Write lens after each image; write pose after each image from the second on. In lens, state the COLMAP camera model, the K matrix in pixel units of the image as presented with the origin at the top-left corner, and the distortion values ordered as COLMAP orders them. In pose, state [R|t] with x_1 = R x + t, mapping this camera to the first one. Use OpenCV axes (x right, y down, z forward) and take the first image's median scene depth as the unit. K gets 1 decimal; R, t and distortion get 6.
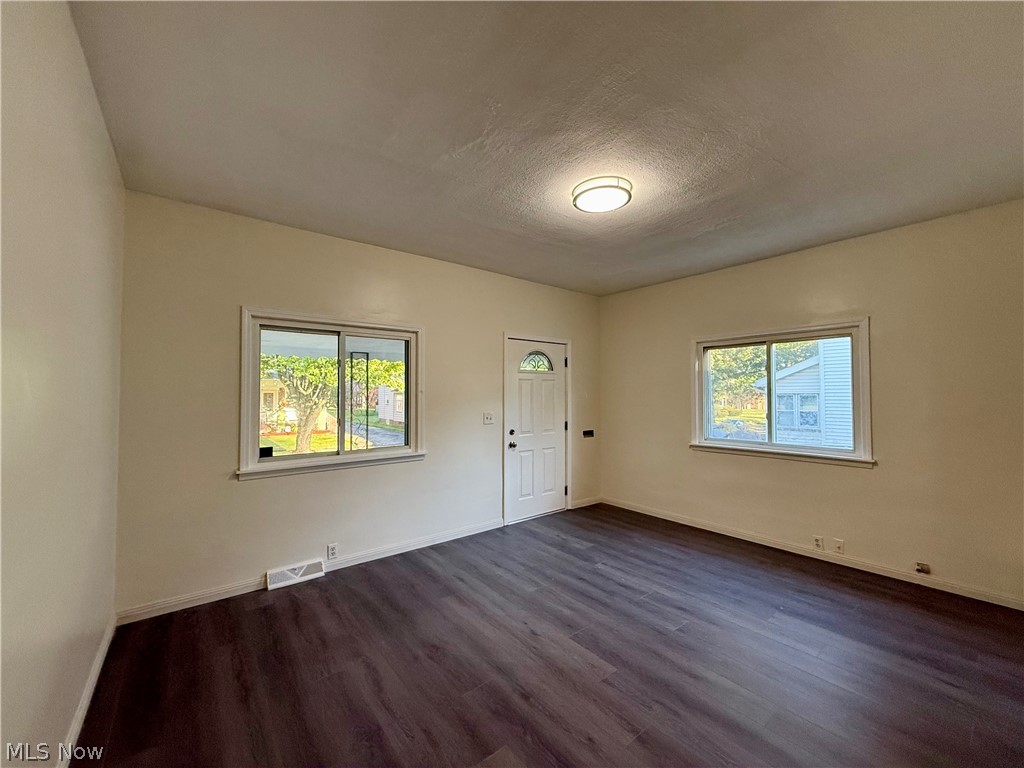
lens RADIAL K [[404.1, 0, 508.9], [0, 404.1, 383.8], [0, 0, 1]] dist [-0.000483, 0.000174]
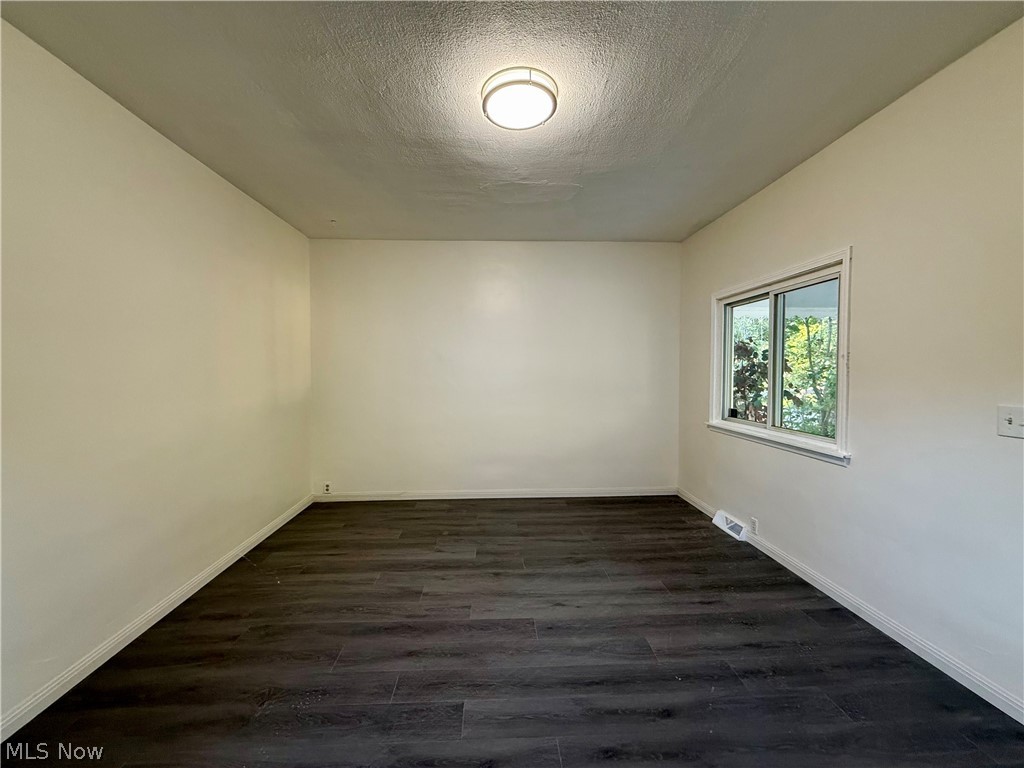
lens RADIAL K [[404.1, 0, 510.0], [0, 404.1, 382.8], [0, 0, 1]] dist [-0.000483, 0.000174]
pose [[-0.574803, 0.032332, -0.817653, 0.673160], [0.024897, 0.999448, 0.022018, 0.039010], [0.817913, -0.007701, -0.575291, 1.081716]]
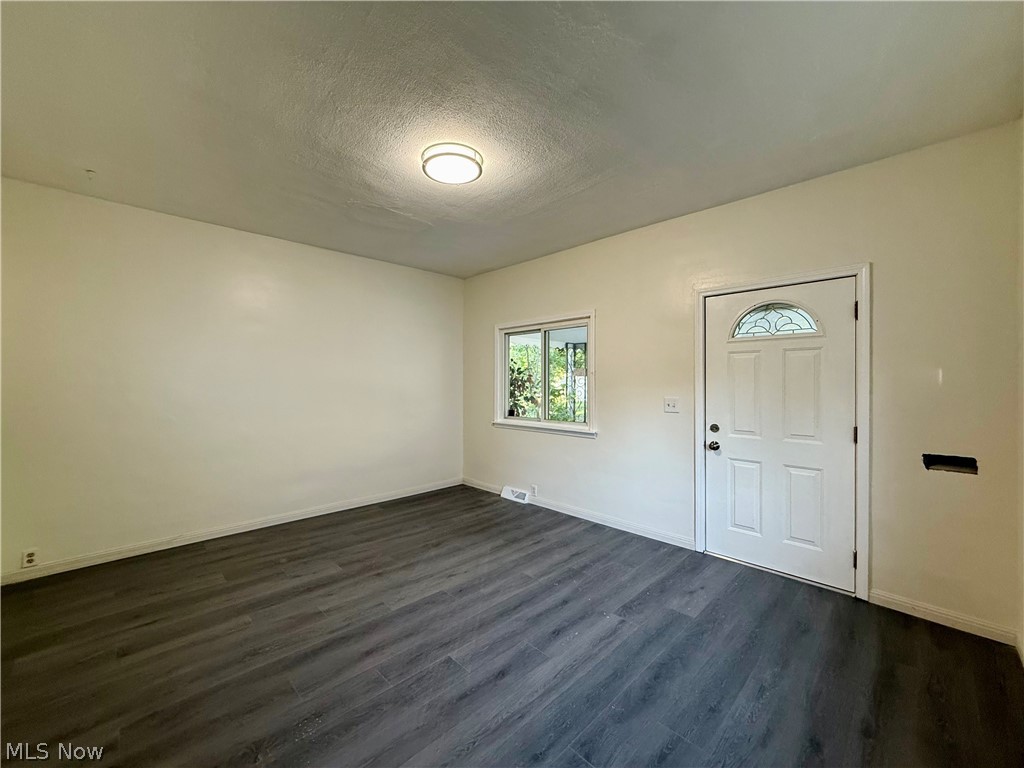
lens RADIAL K [[404.1, 0, 508.2], [0, 404.1, 382.1], [0, 0, 1]] dist [-0.000483, 0.000174]
pose [[0.112593, 0.003216, -0.993636, 0.916515], [0.022315, 0.999734, 0.005764, 0.036926], [0.993391, -0.022822, 0.112491, 0.768095]]
